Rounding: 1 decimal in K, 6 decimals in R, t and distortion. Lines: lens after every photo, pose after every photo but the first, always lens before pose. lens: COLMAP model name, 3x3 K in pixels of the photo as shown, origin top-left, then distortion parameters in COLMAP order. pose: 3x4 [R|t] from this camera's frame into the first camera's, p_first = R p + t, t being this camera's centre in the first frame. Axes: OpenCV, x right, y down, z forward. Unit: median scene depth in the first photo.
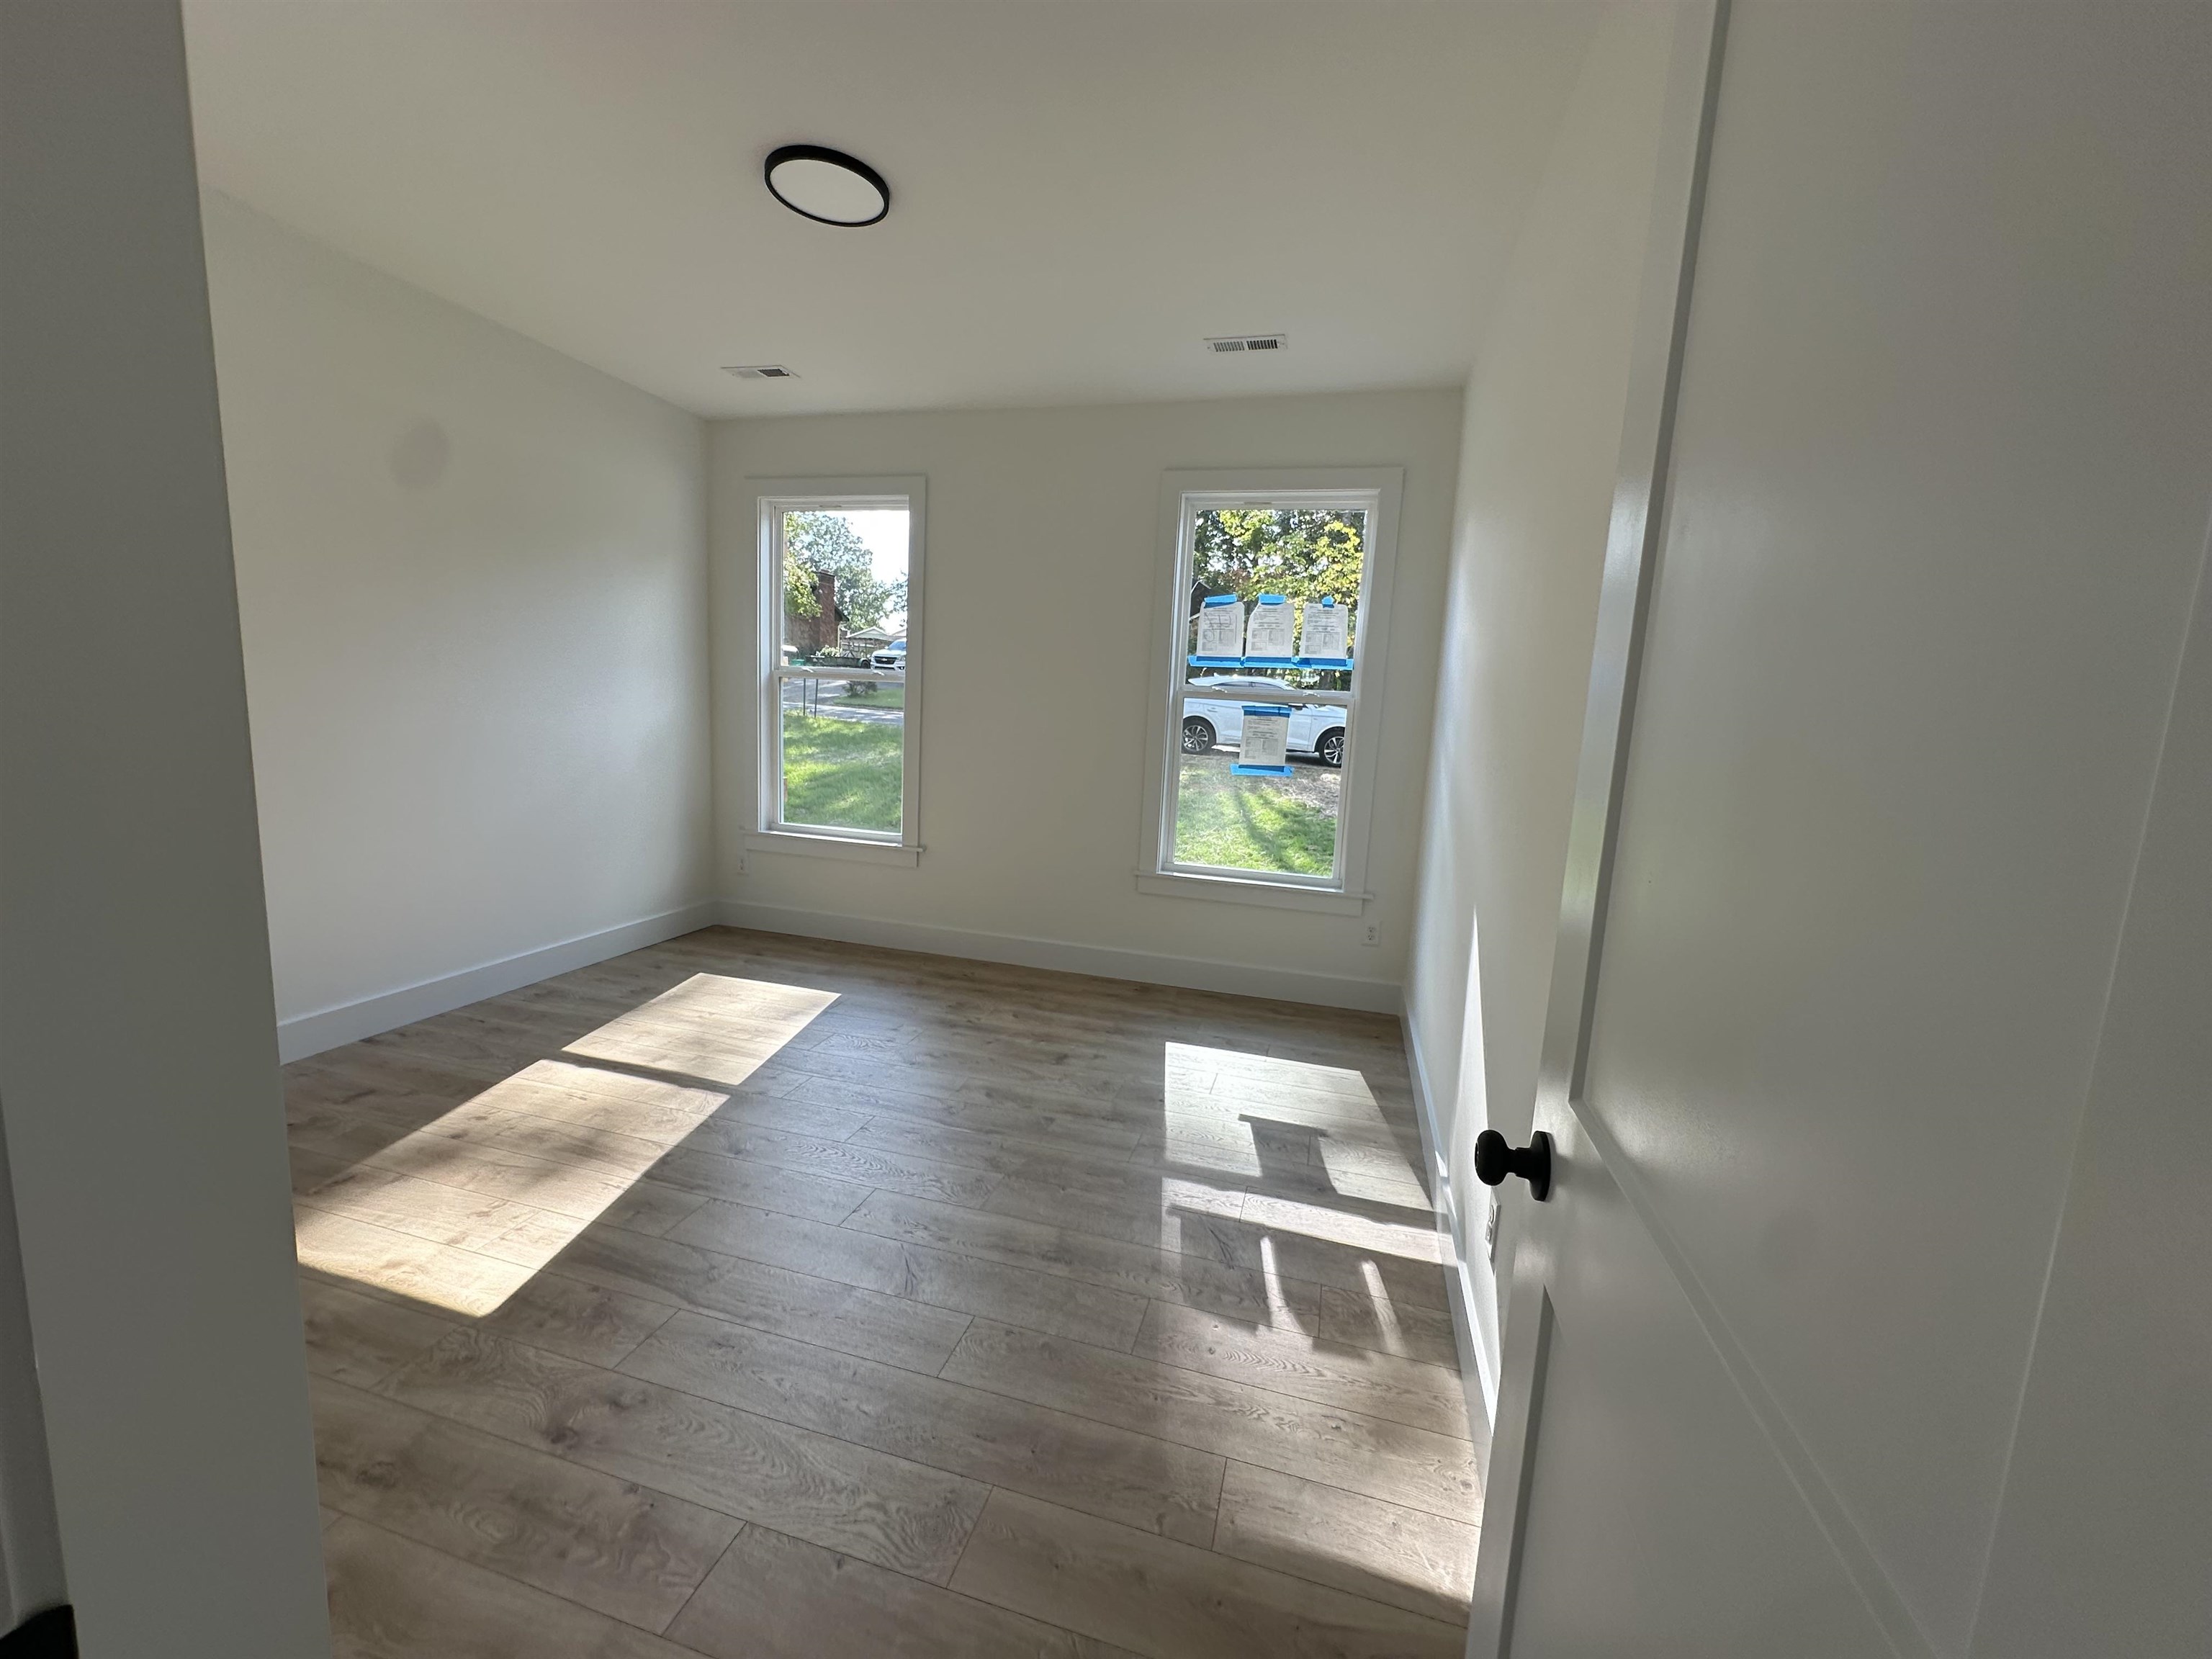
lens RADIAL K [[881.2, 0, 1108.4], [0, 881.2, 827.6], [0, 0, 1]] dist [-0.001533, -0.000198]
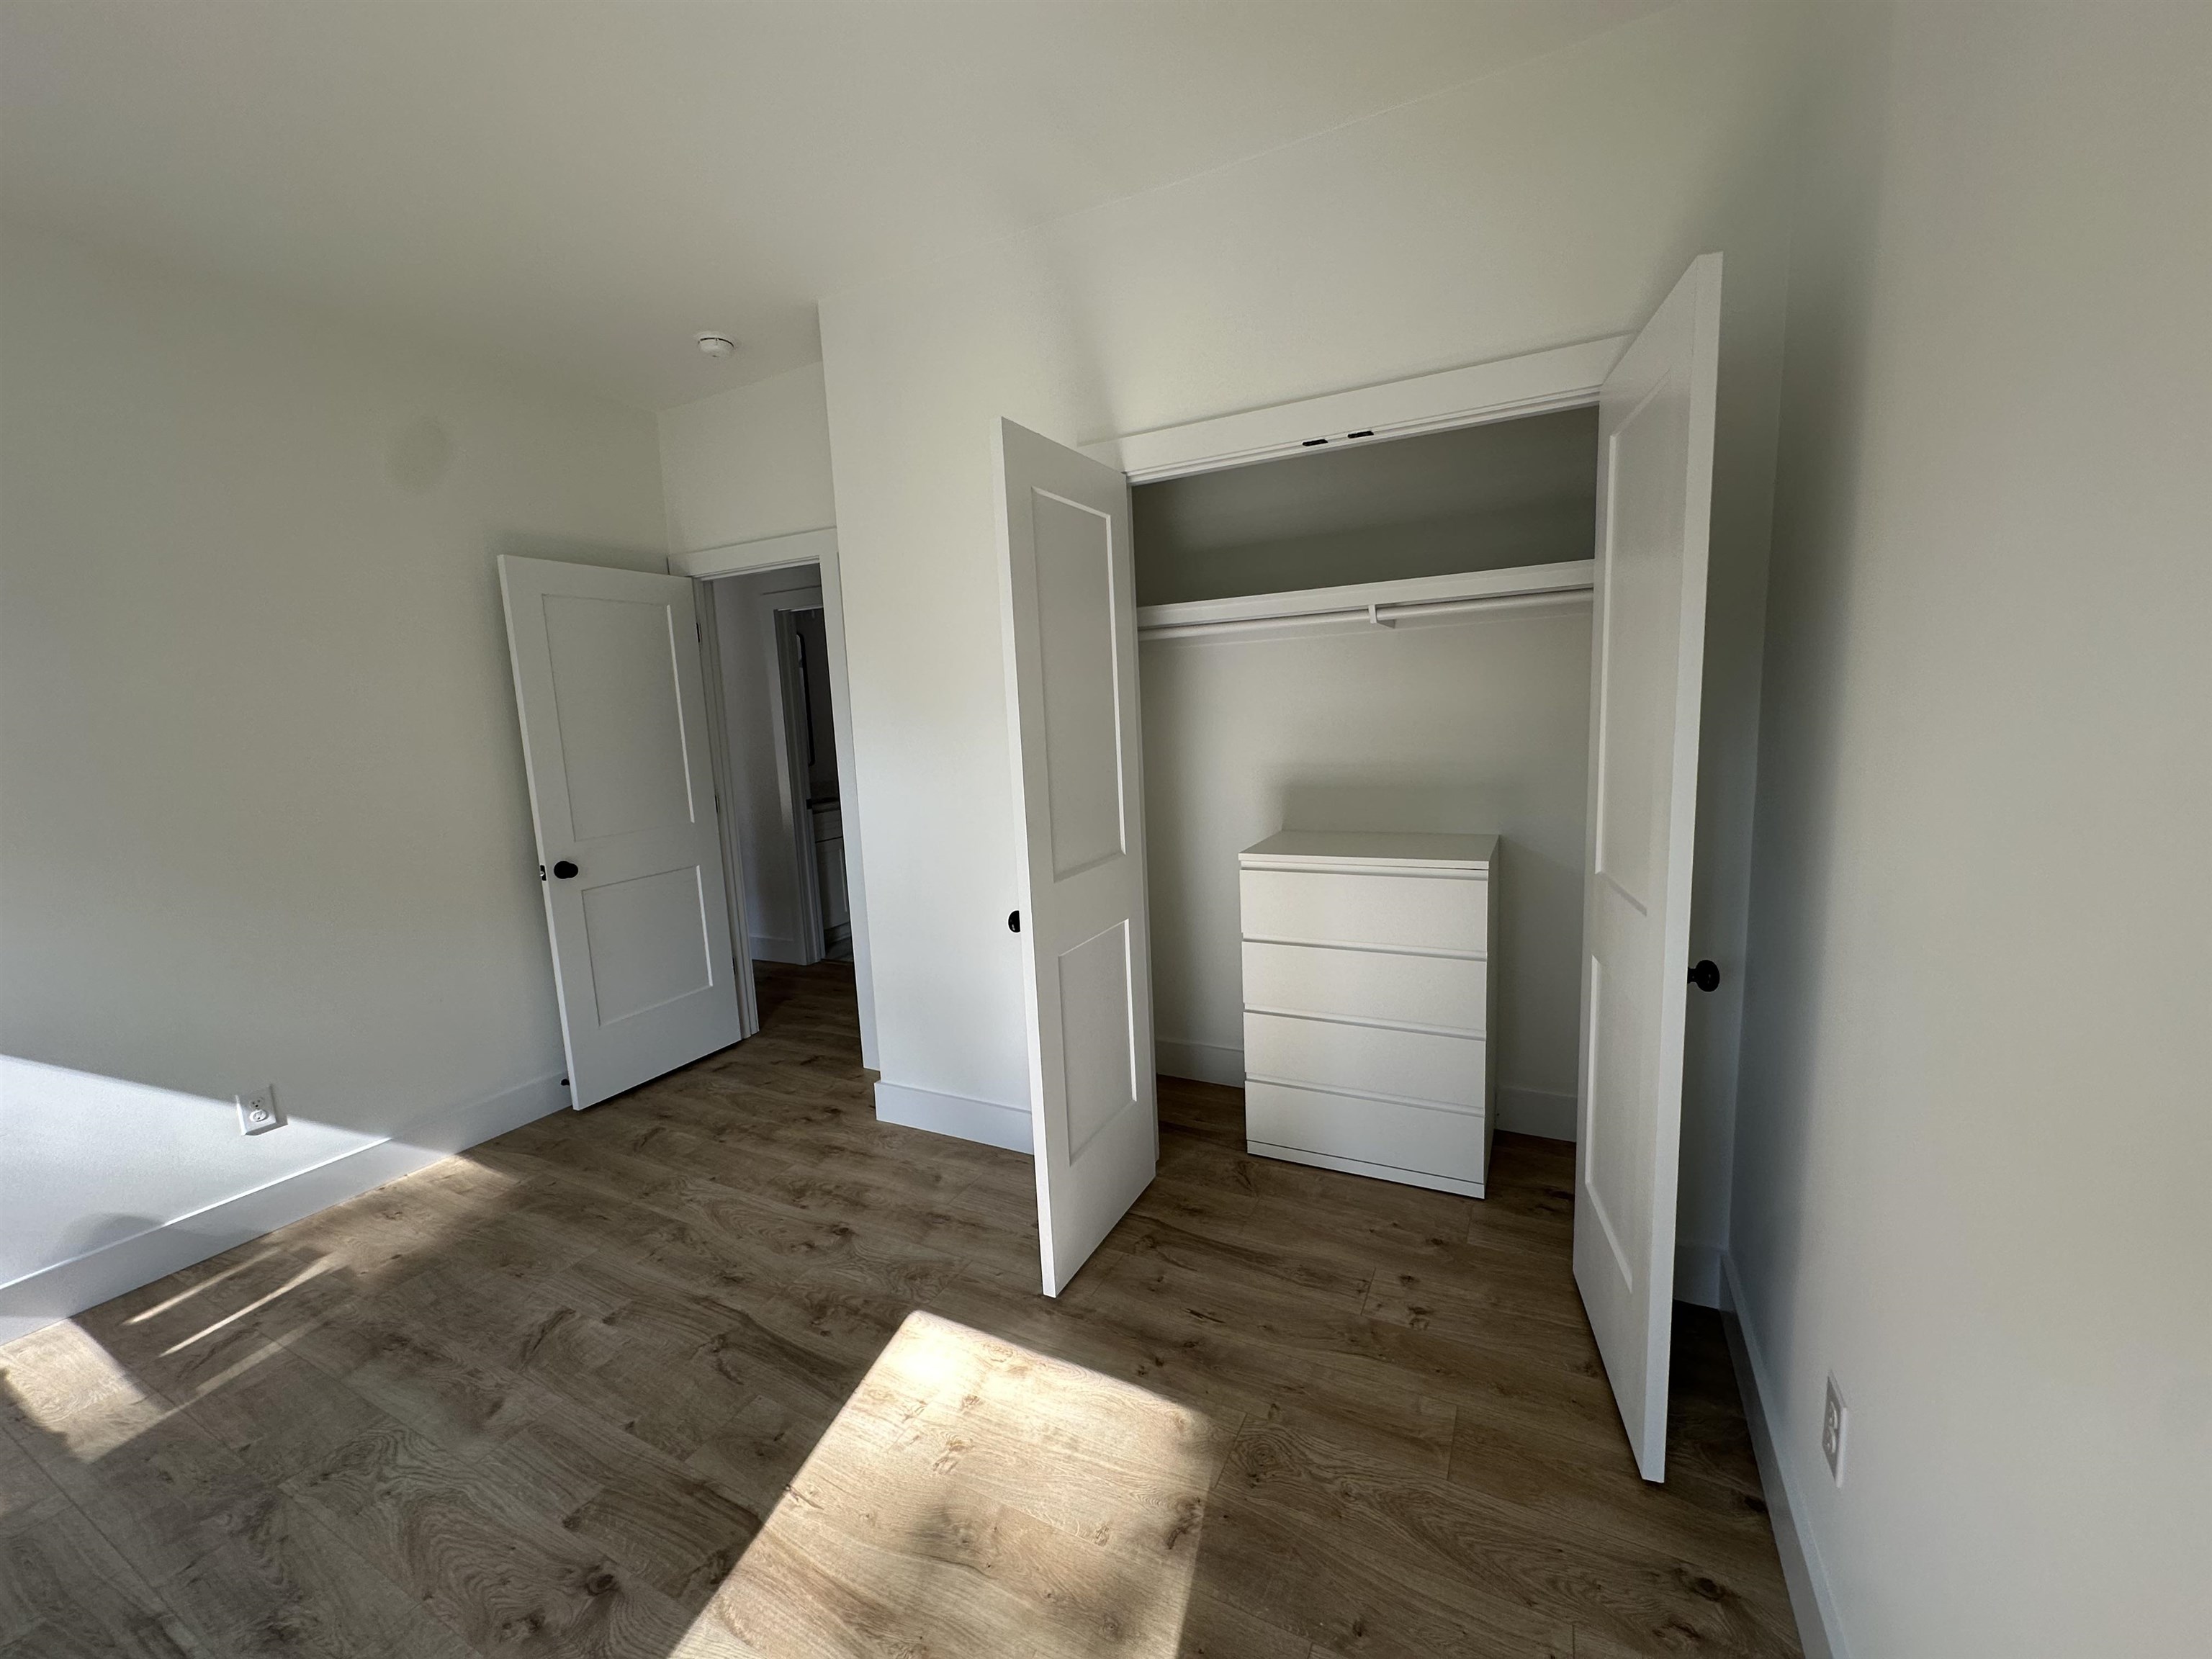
lens RADIAL K [[881.2, 0, 1106.1], [0, 881.2, 833.1], [0, 0, 1]] dist [-0.001533, -0.000198]
pose [[-0.979786, -0.032607, 0.197374, -1.122210], [0.025273, 0.958546, 0.283814, -0.345415], [-0.198447, 0.283065, -0.938346, 1.786303]]
